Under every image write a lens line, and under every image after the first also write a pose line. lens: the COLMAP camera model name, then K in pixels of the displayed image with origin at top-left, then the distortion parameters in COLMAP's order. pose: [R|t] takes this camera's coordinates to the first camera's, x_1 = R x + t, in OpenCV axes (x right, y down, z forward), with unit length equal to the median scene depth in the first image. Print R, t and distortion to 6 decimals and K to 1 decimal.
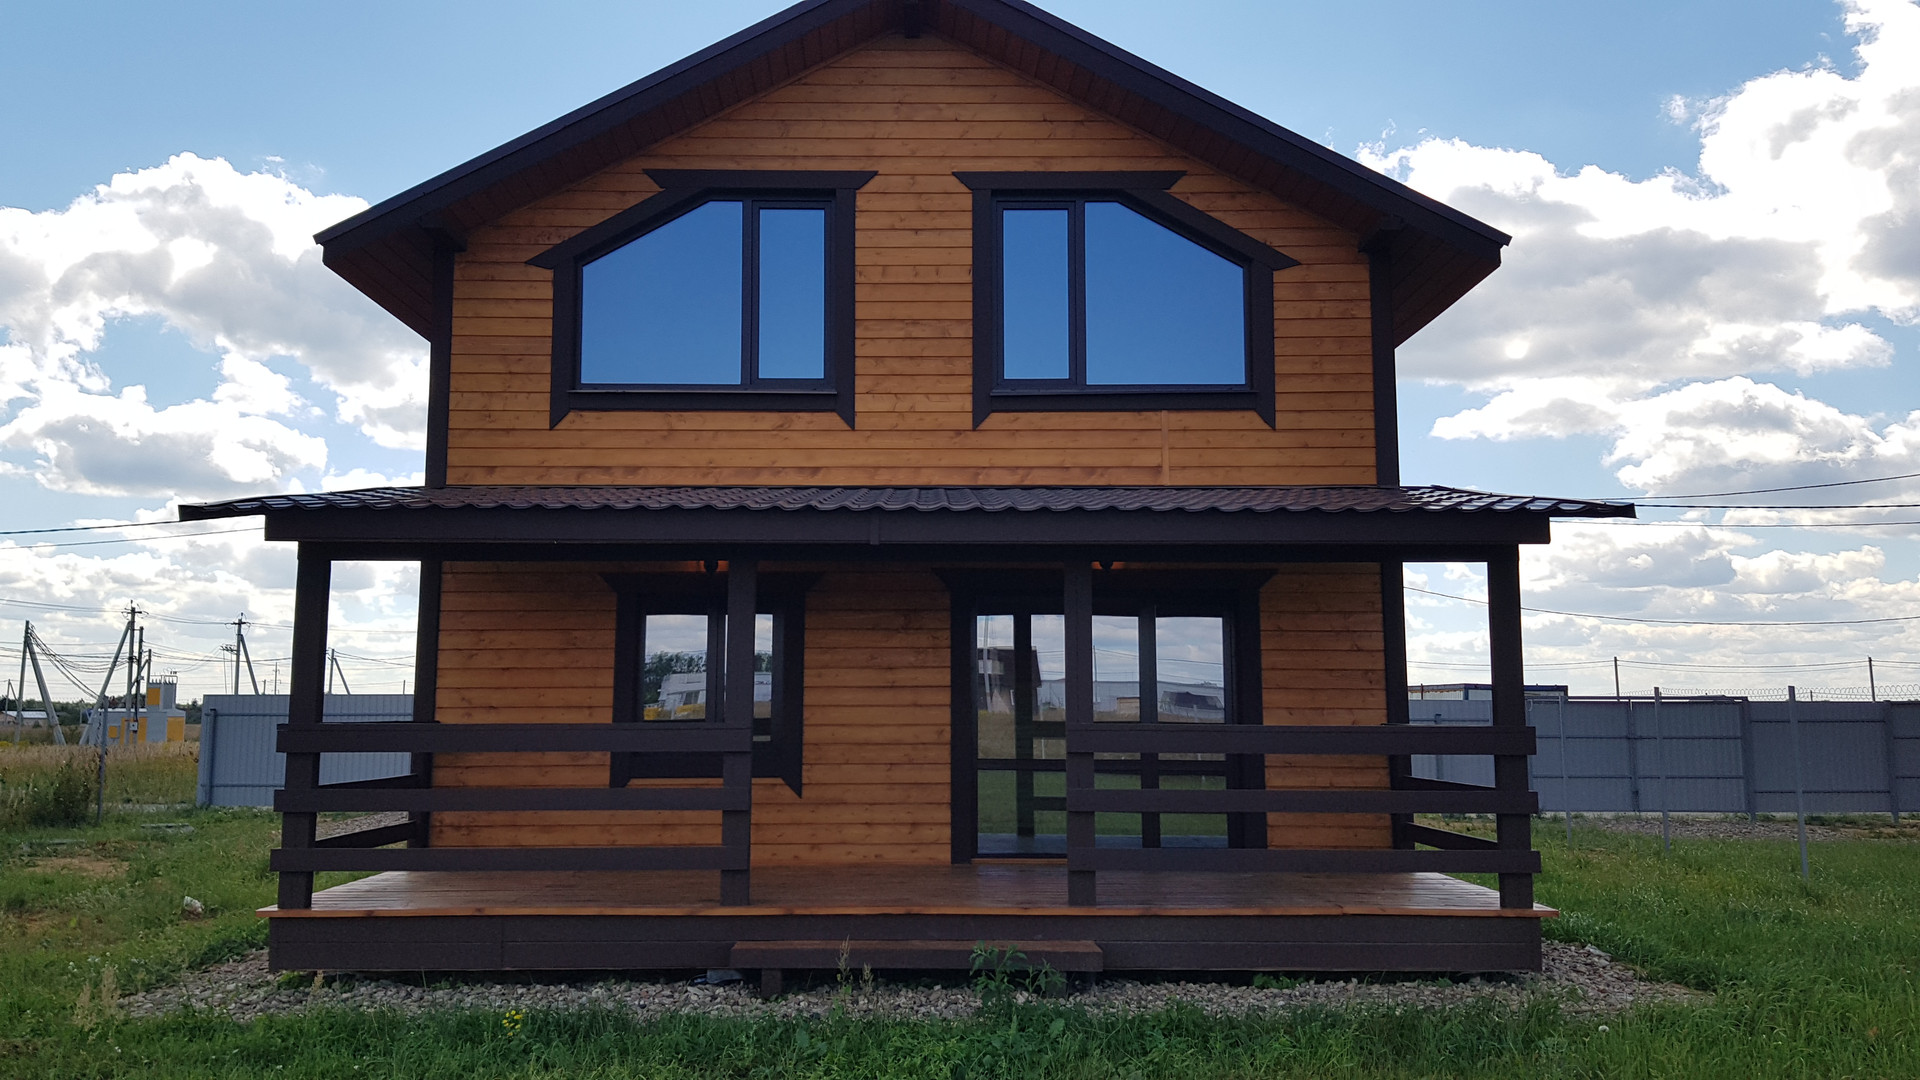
lens RADIAL K [[1537.6, 0, 958.5], [0, 1537.6, 544.4], [0, 0, 1]] dist [0.065193, -0.041698]
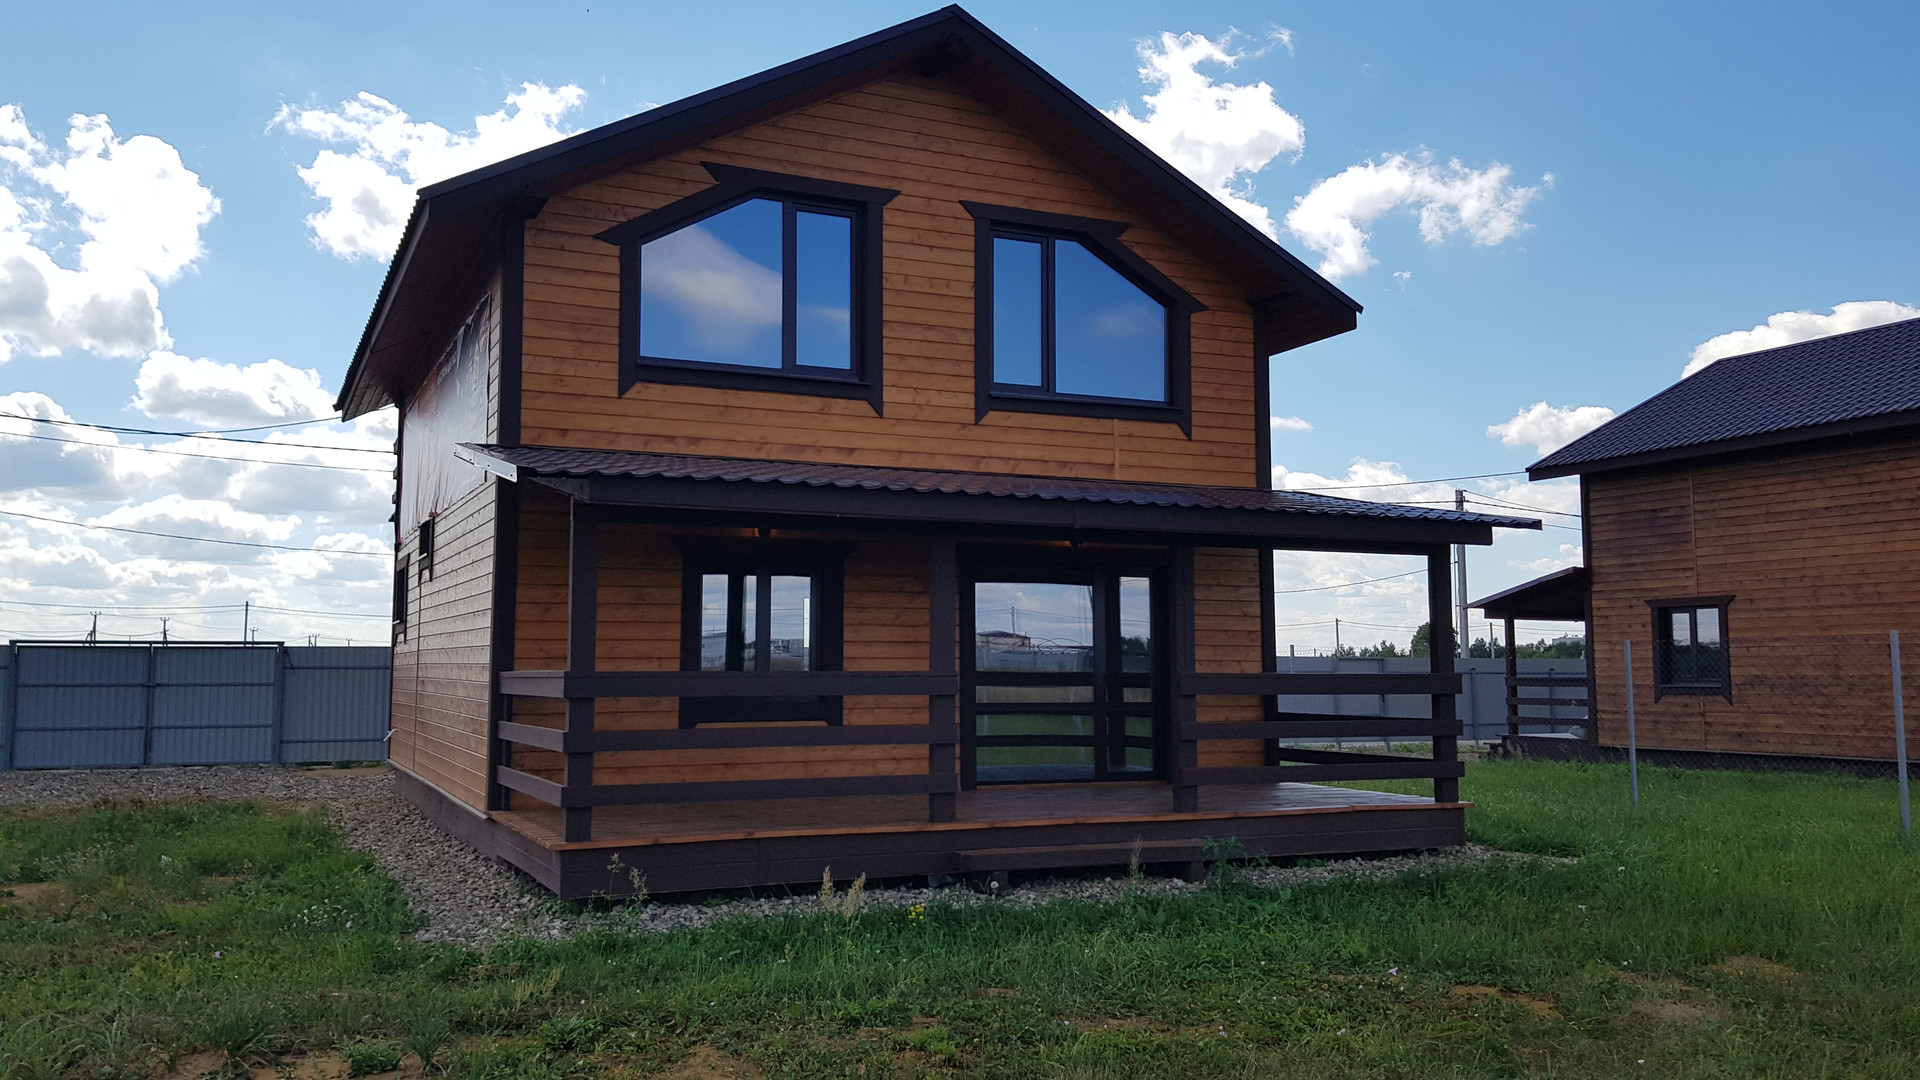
lens RADIAL K [[1537.6, 0, 965.3], [0, 1537.6, 549.0], [0, 0, 1]] dist [0.065193, -0.041698]
pose [[0.907060, 0.032832, 0.419719, -0.488905], [-0.046449, 0.998673, 0.022262, -0.005185], [-0.418430, -0.039689, 0.907381, -0.067295]]
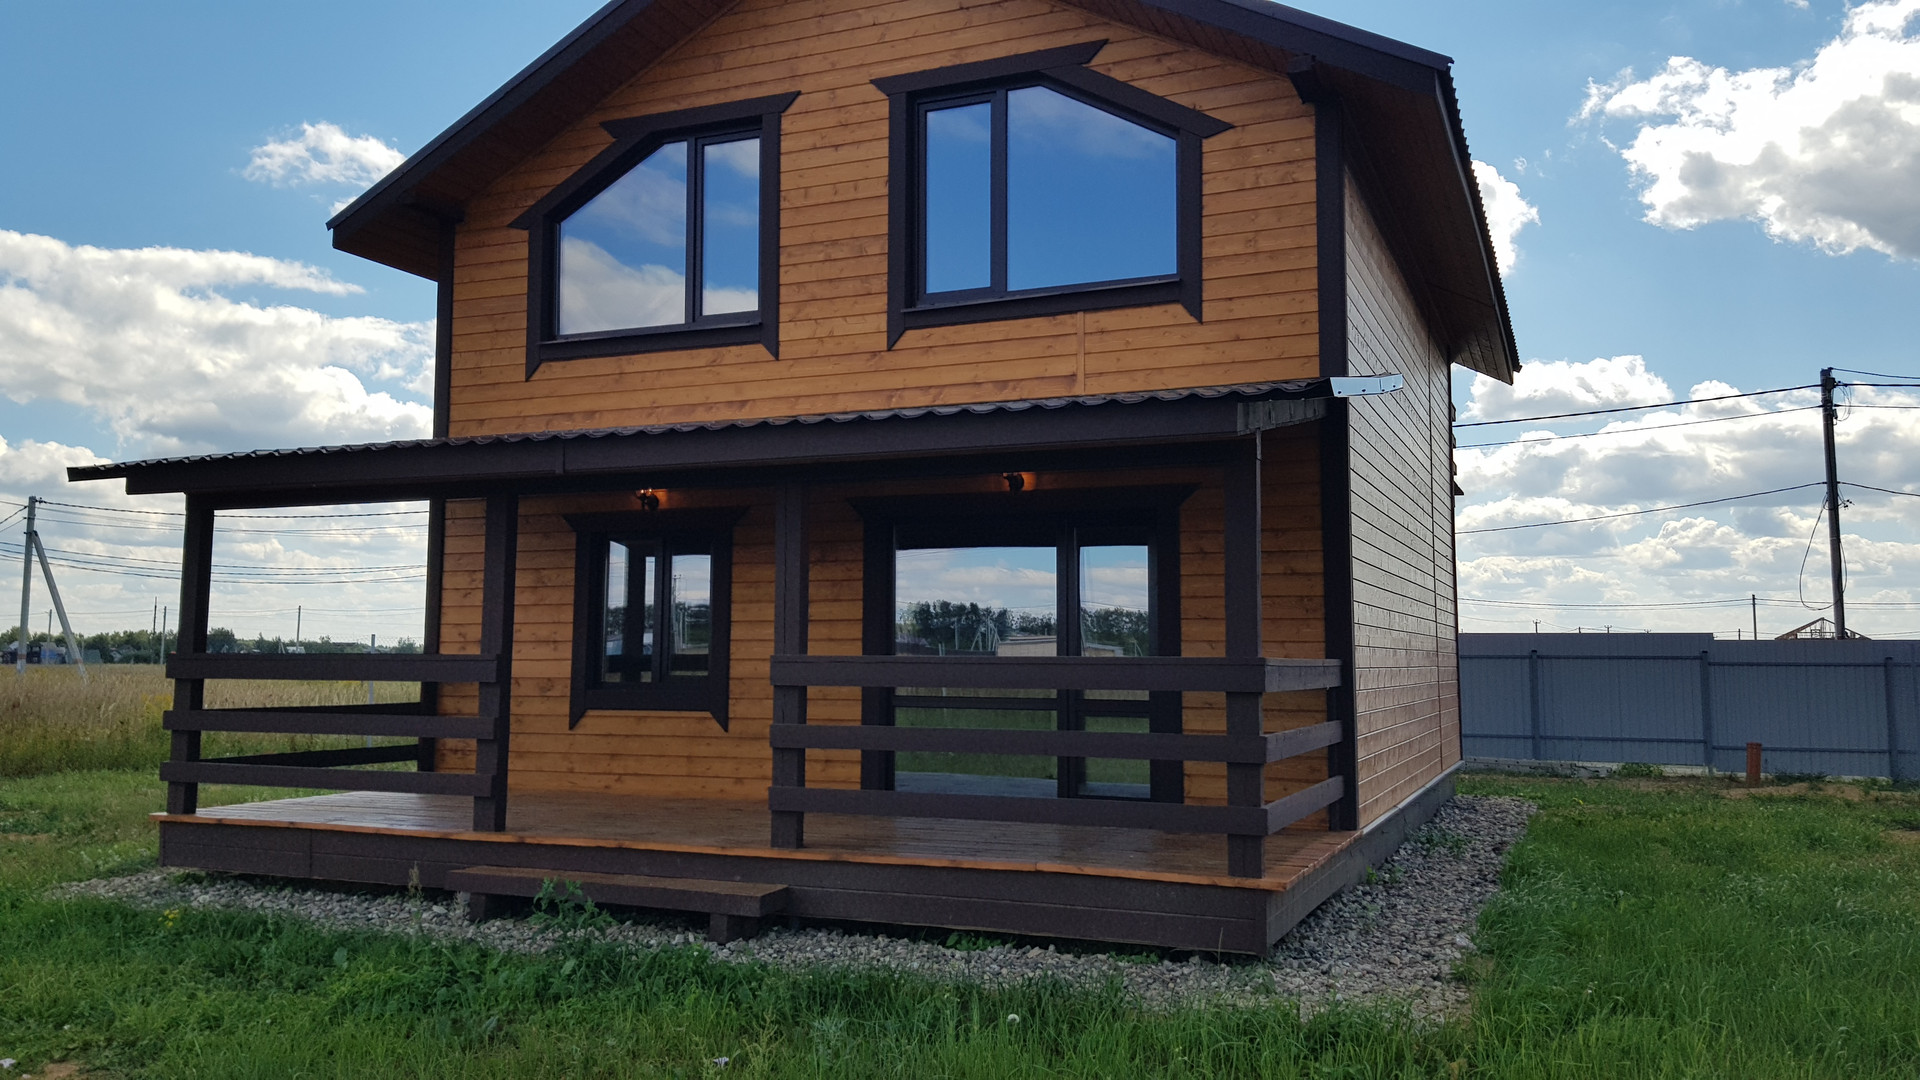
lens RADIAL K [[1537.6, 0, 941.7], [0, 1537.6, 533.9], [0, 0, 1]] dist [0.065193, -0.041698]
pose [[0.911933, -0.030195, -0.409226, 0.426157], [0.041964, 0.998923, 0.019808, 0.021323], [0.408188, -0.035236, 0.912218, 0.143088]]
